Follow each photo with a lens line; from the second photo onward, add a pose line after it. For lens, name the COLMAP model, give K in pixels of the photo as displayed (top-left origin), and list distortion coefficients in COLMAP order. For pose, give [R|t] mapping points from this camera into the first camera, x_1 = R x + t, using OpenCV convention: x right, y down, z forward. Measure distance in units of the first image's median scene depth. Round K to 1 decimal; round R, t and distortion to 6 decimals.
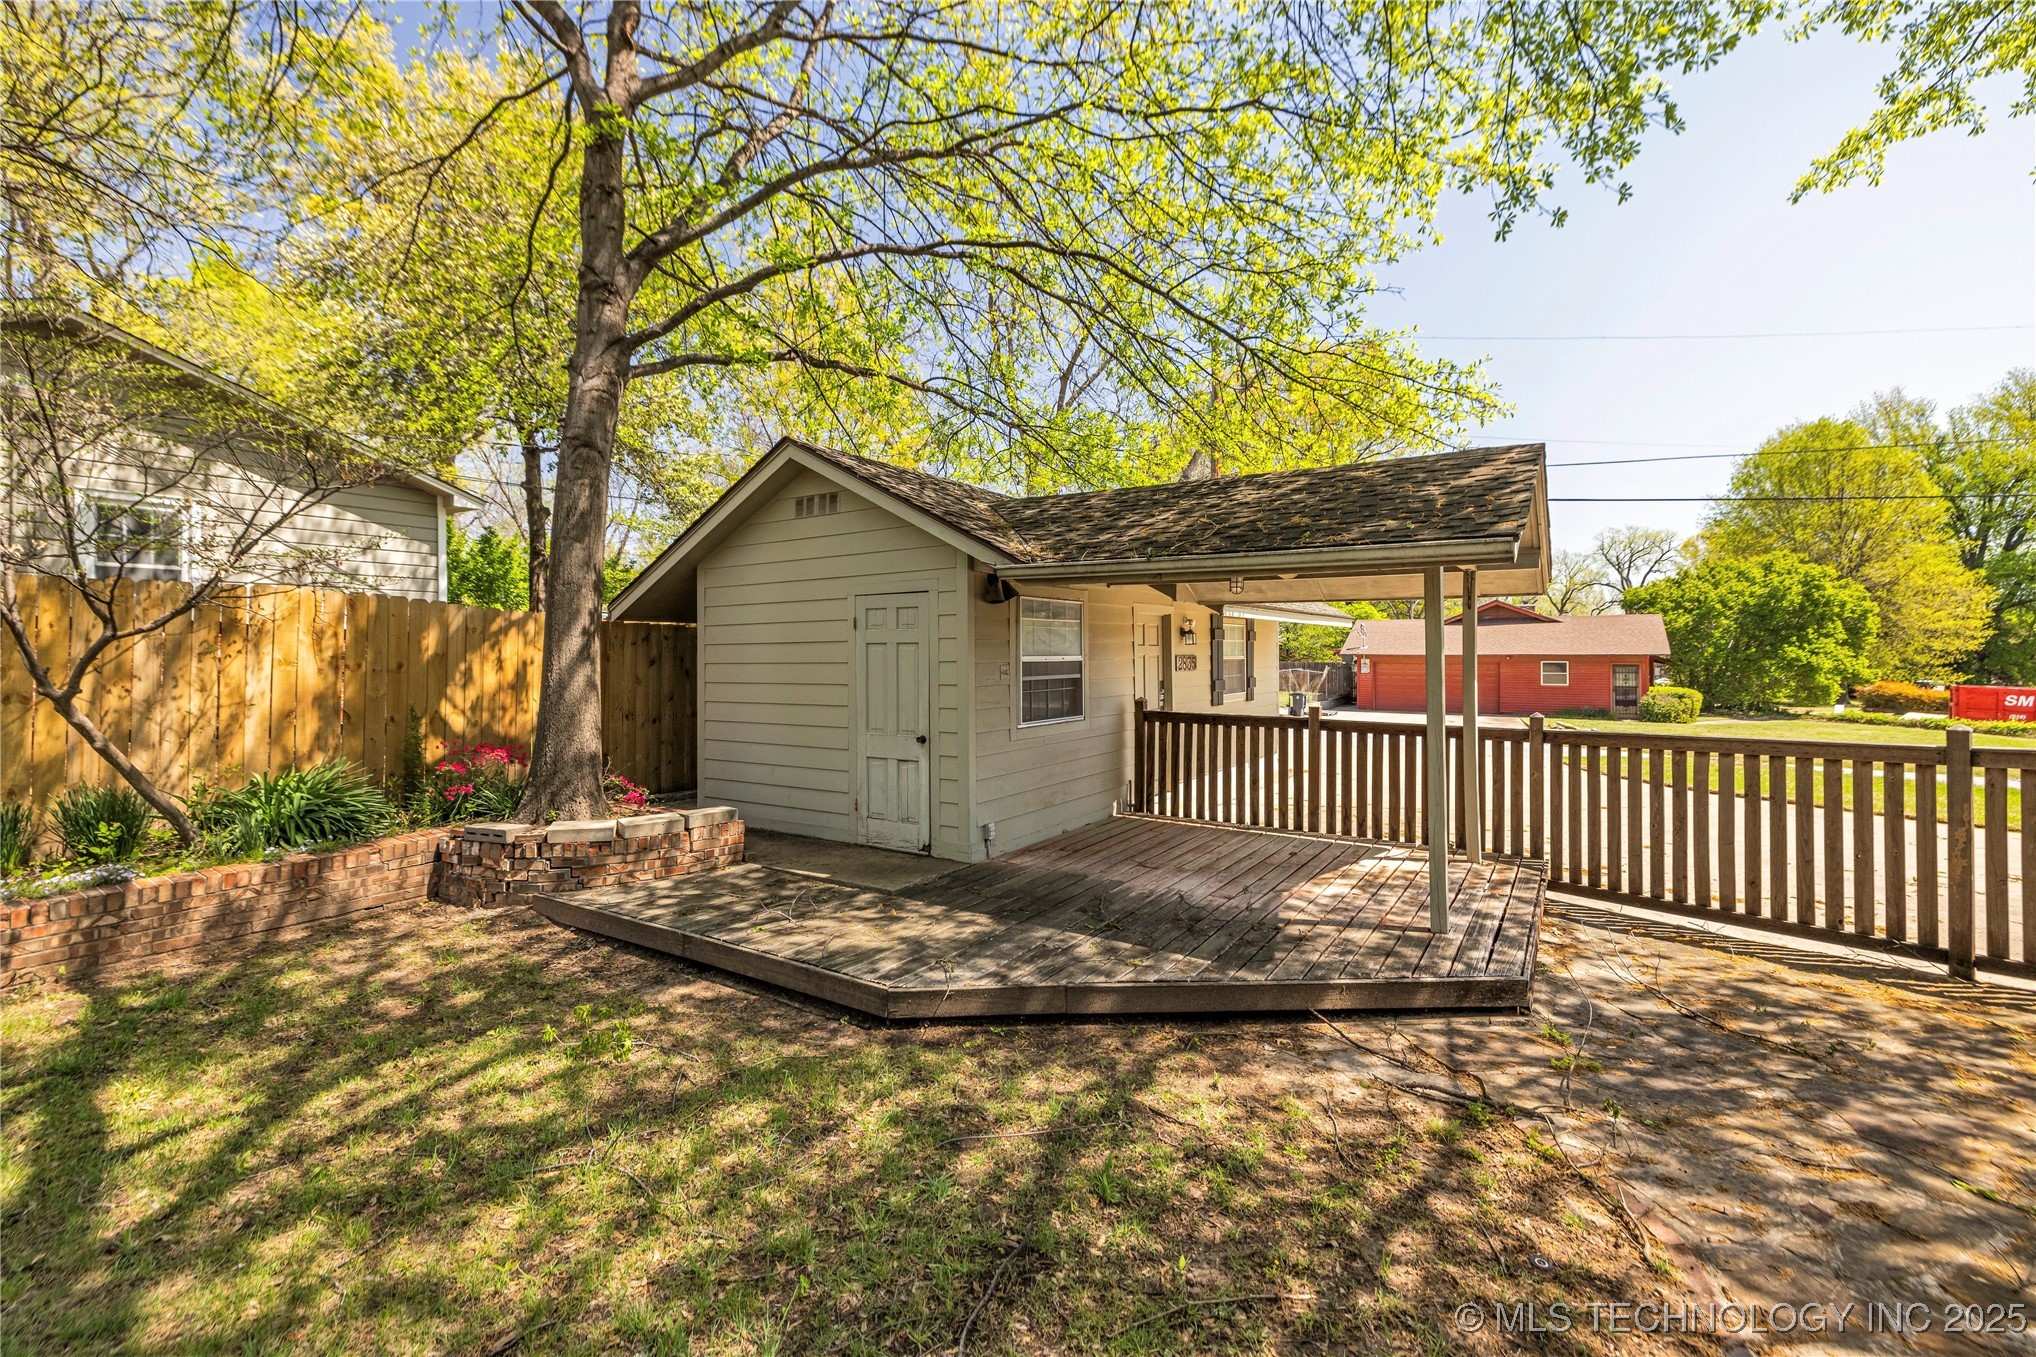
lens RADIAL K [[841.6, 0, 1020.9], [0, 841.6, 649.8], [0, 0, 1]] dist [-0.009585, 0.000775]
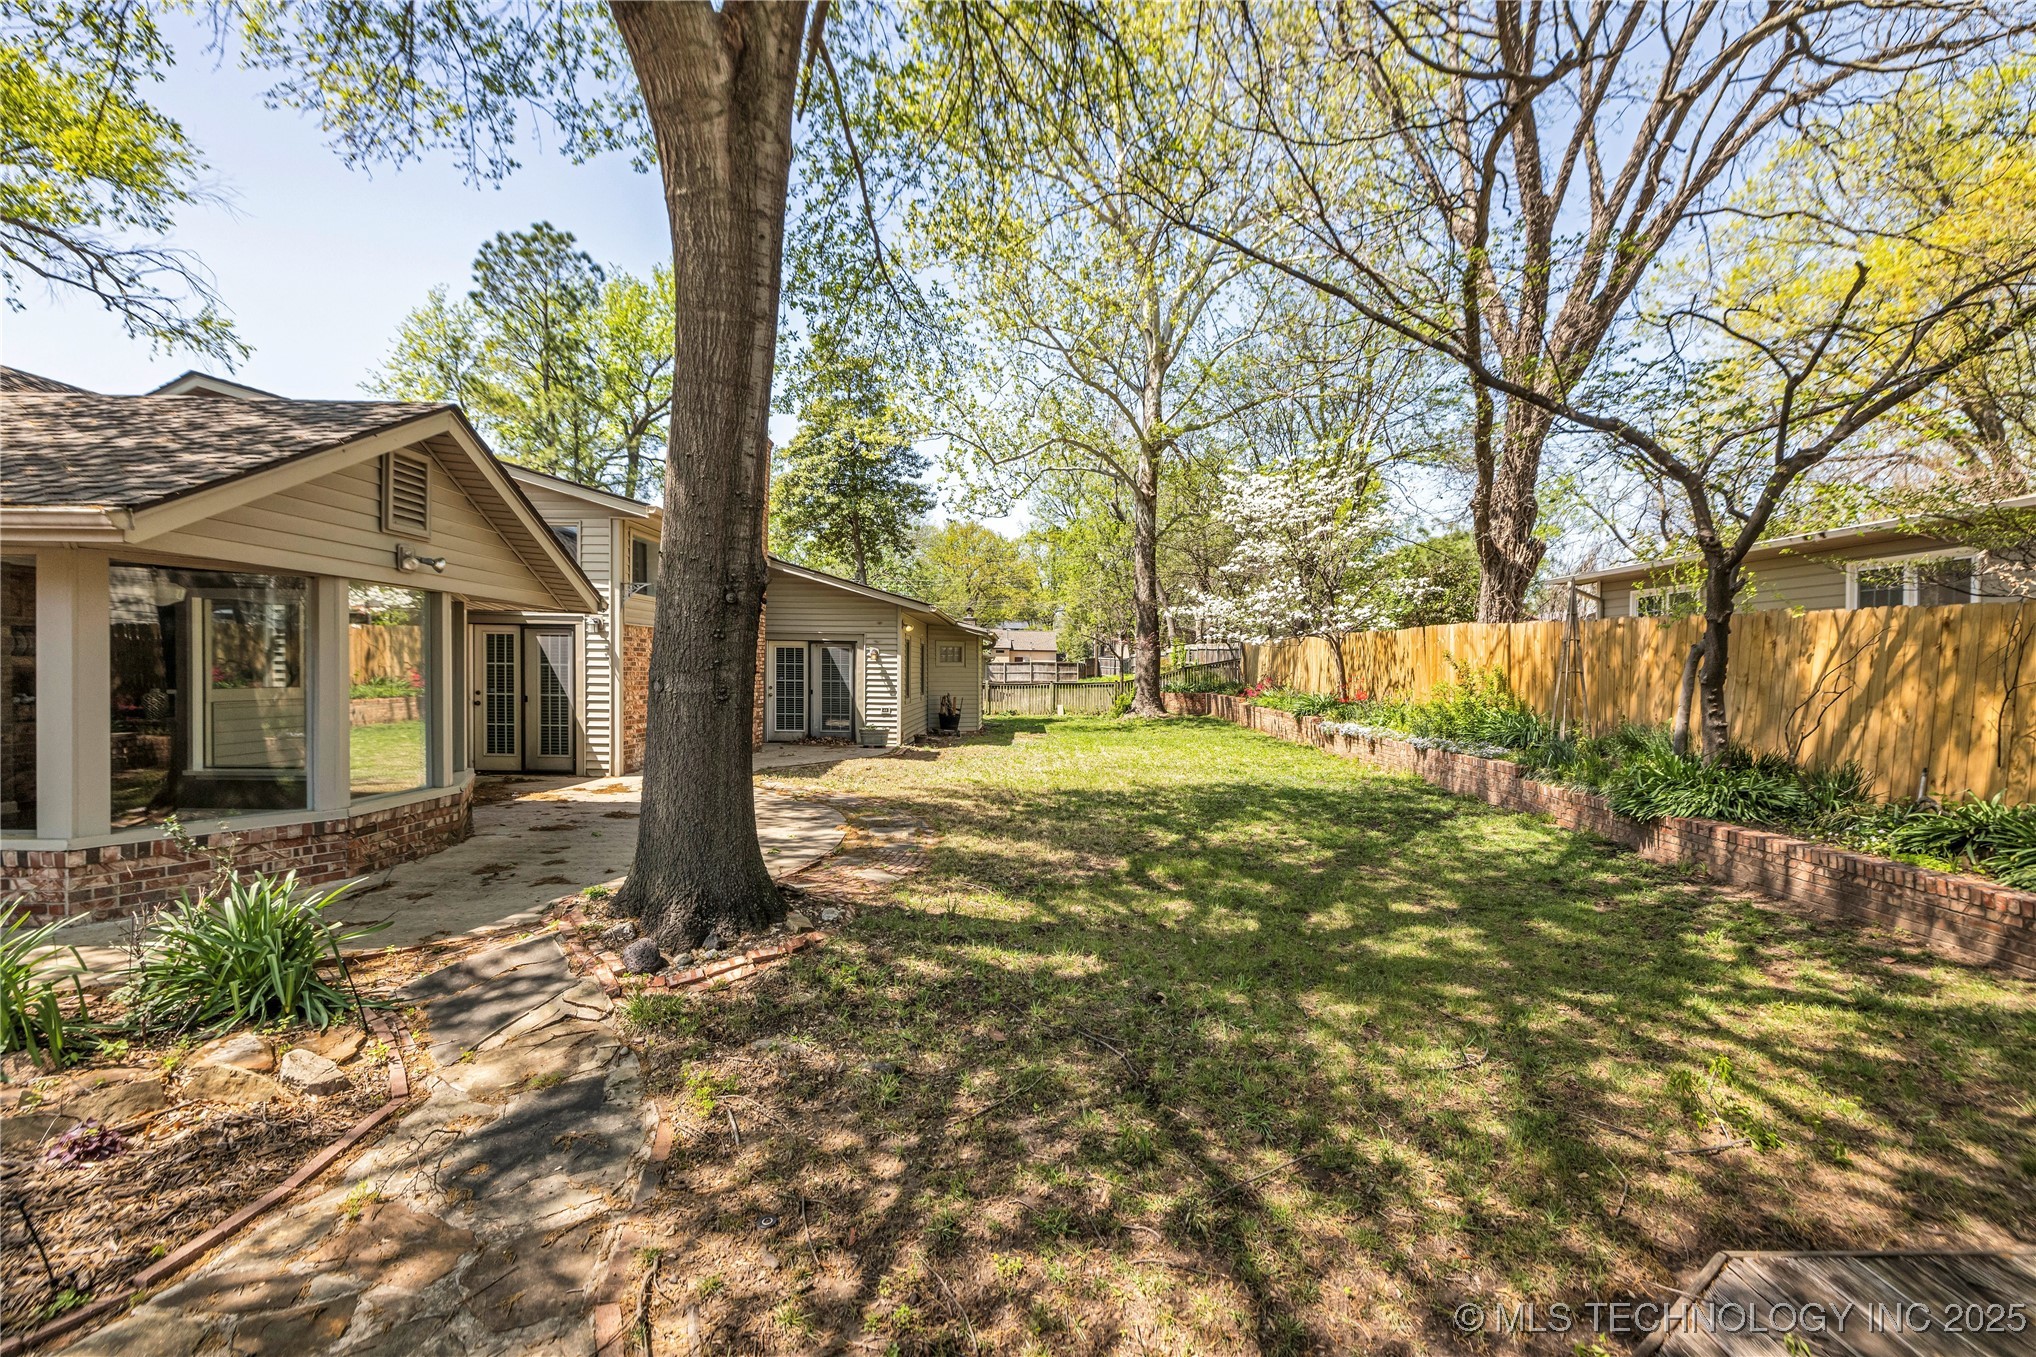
lens RADIAL K [[882.4, 0, 1035.8], [0, 882.4, 690.5], [0, 0, 1]] dist [0.005992, -0.000088]
pose [[-0.833864, 0.002674, -0.551963, 0.715036], [-0.010824, 0.999717, 0.021195, 0.017932], [0.551864, 0.023648, -0.833599, 1.576872]]
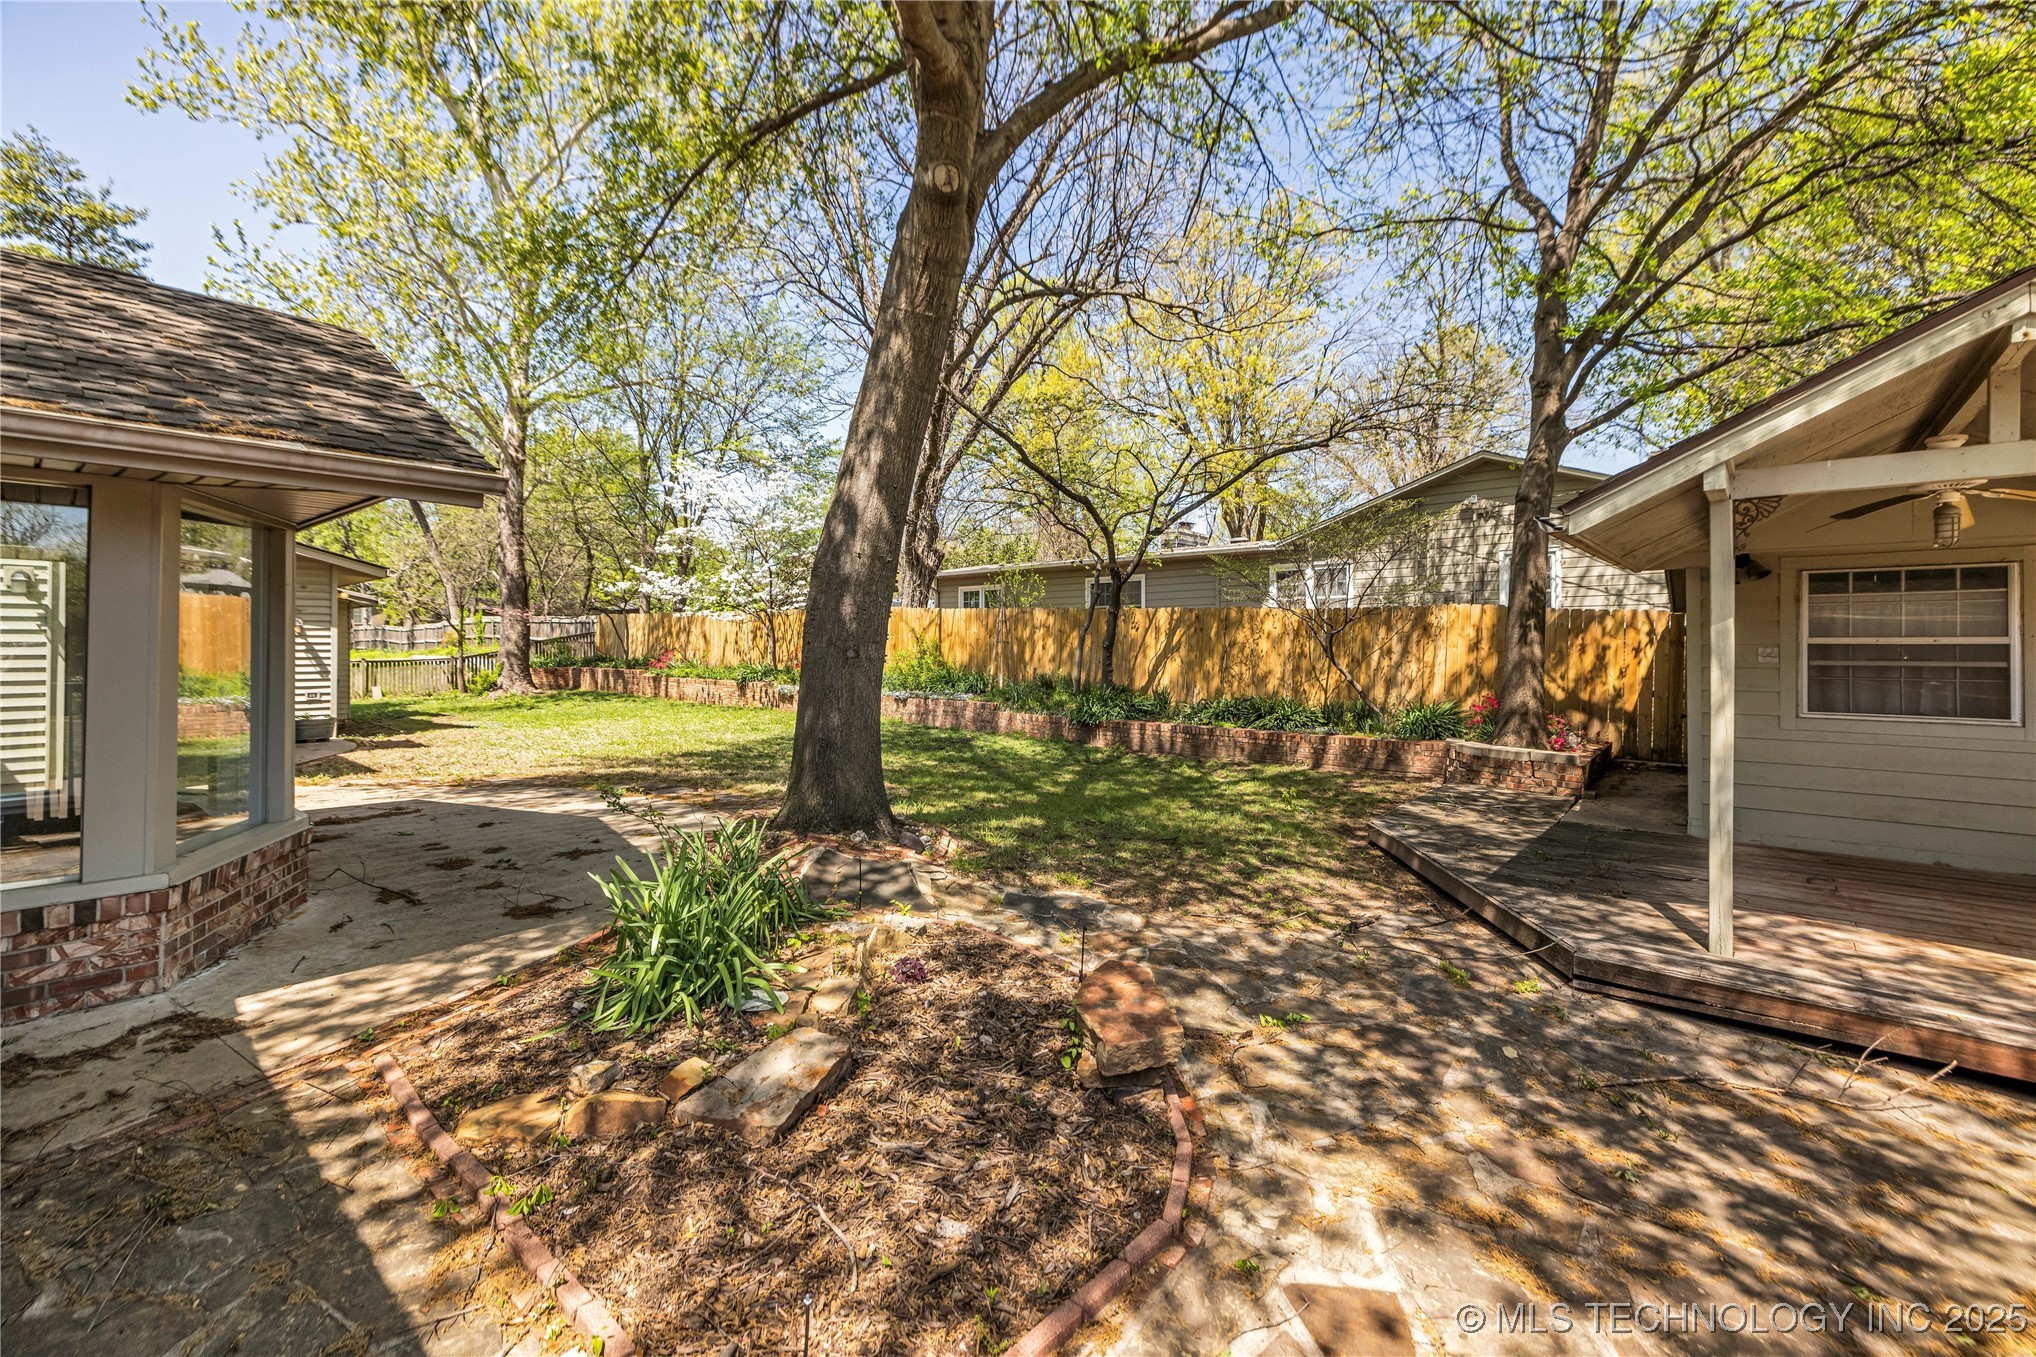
lens RADIAL K [[882.4, 0, 999.1], [0, 882.4, 652.1], [0, 0, 1]] dist [0.005992, -0.000088]
pose [[-0.141679, 0.004257, -0.989903, 2.267054], [0.002089, 0.999990, 0.004002, 0.037530], [0.989910, -0.001501, -0.141687, 0.604952]]
